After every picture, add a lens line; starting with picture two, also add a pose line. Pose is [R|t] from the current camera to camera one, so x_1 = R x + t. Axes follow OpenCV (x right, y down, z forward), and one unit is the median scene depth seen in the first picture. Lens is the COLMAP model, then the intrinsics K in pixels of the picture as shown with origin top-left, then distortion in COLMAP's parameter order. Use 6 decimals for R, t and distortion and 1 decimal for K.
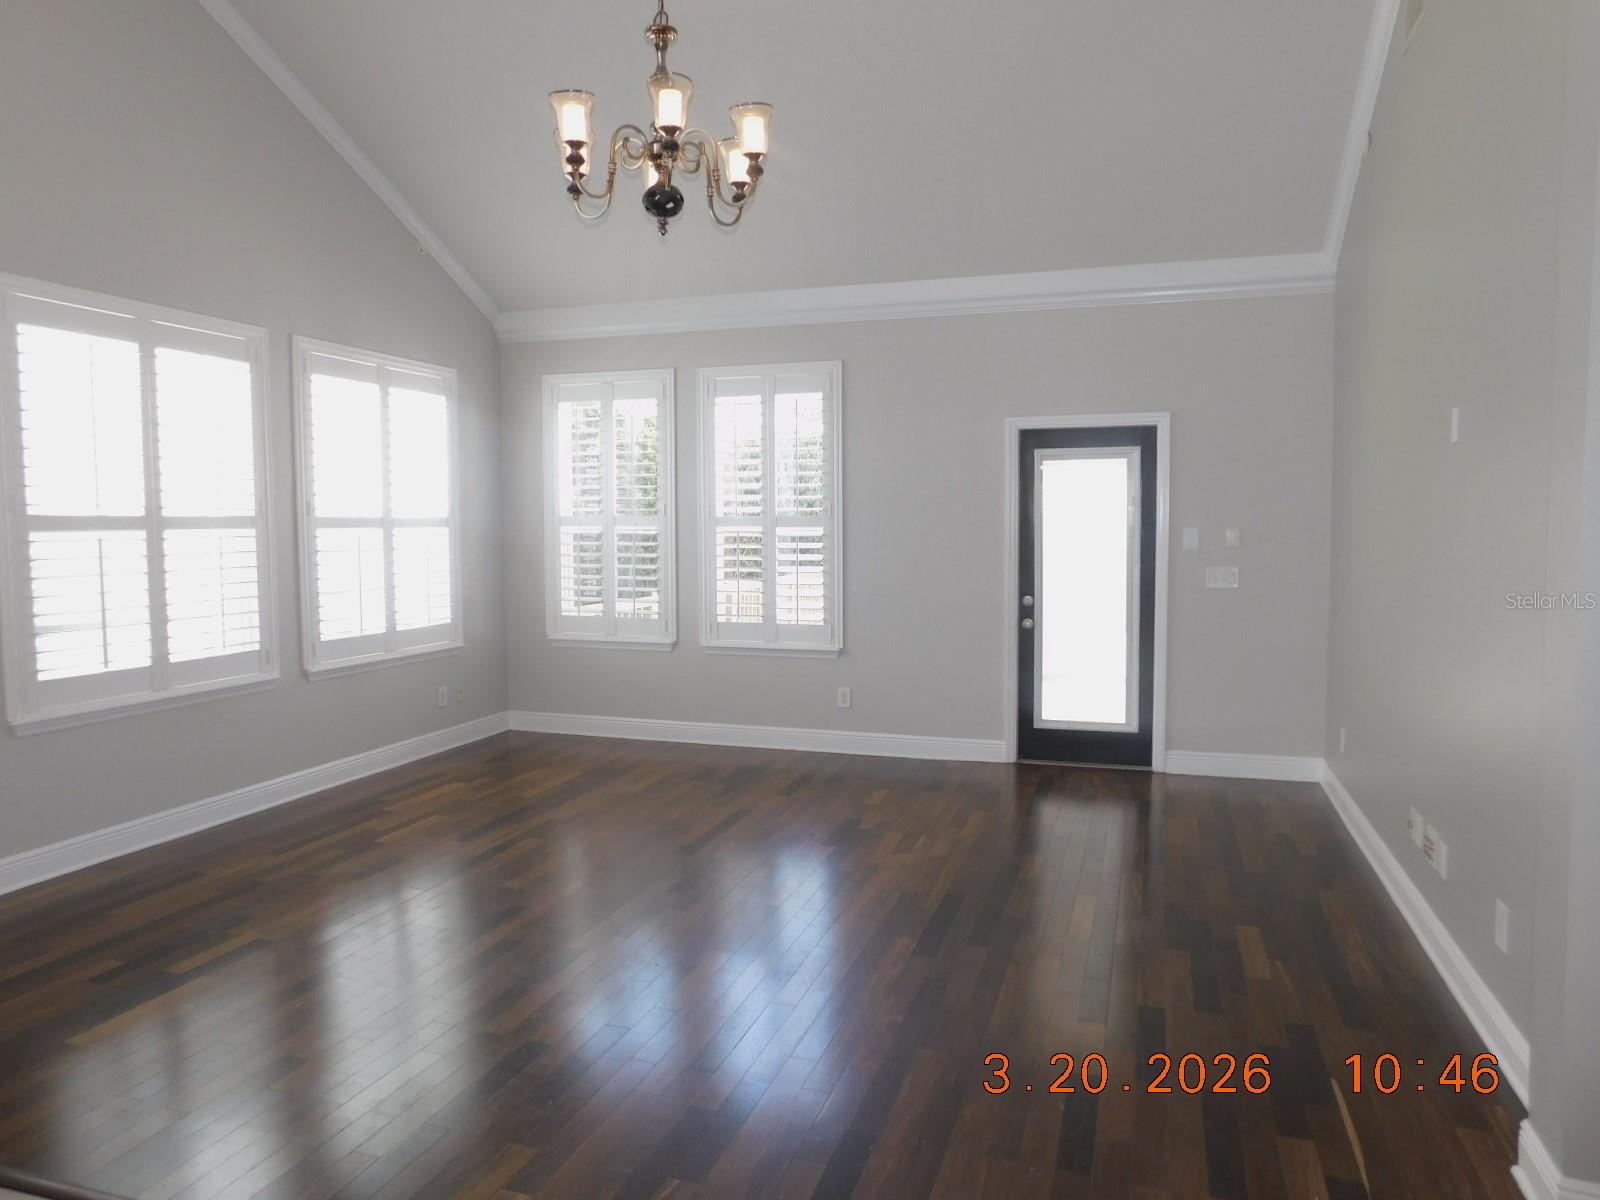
lens RADIAL K [[1085.6, 0, 797.2], [0, 1085.6, 601.2], [0, 0, 1]] dist [0.002772, -0.001090]
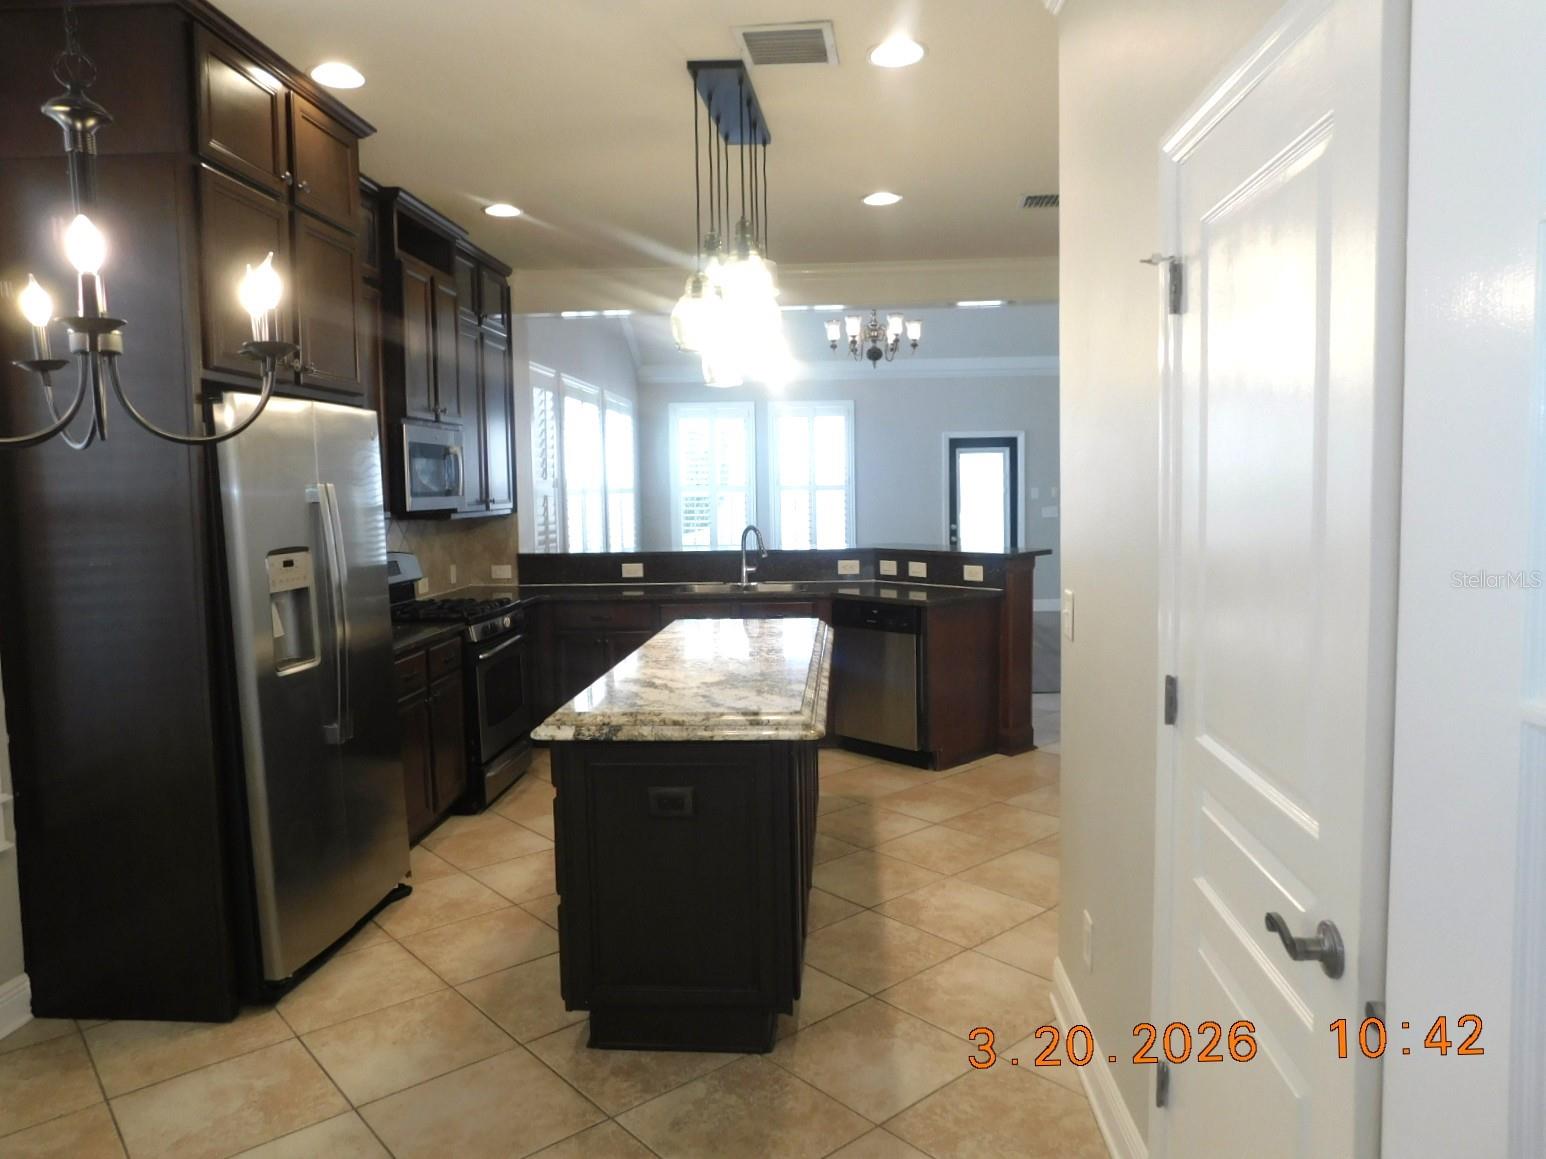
lens RADIAL K [[1048.9, 0, 774.9], [0, 1048.9, 573.9], [0, 0, 1]] dist [0.002772, -0.001090]
pose [[0.970091, -0.032702, 0.240531, -0.552633], [0.031487, 0.999465, 0.008893, 0.057029], [-0.240693, -0.001053, 0.970601, -0.737686]]
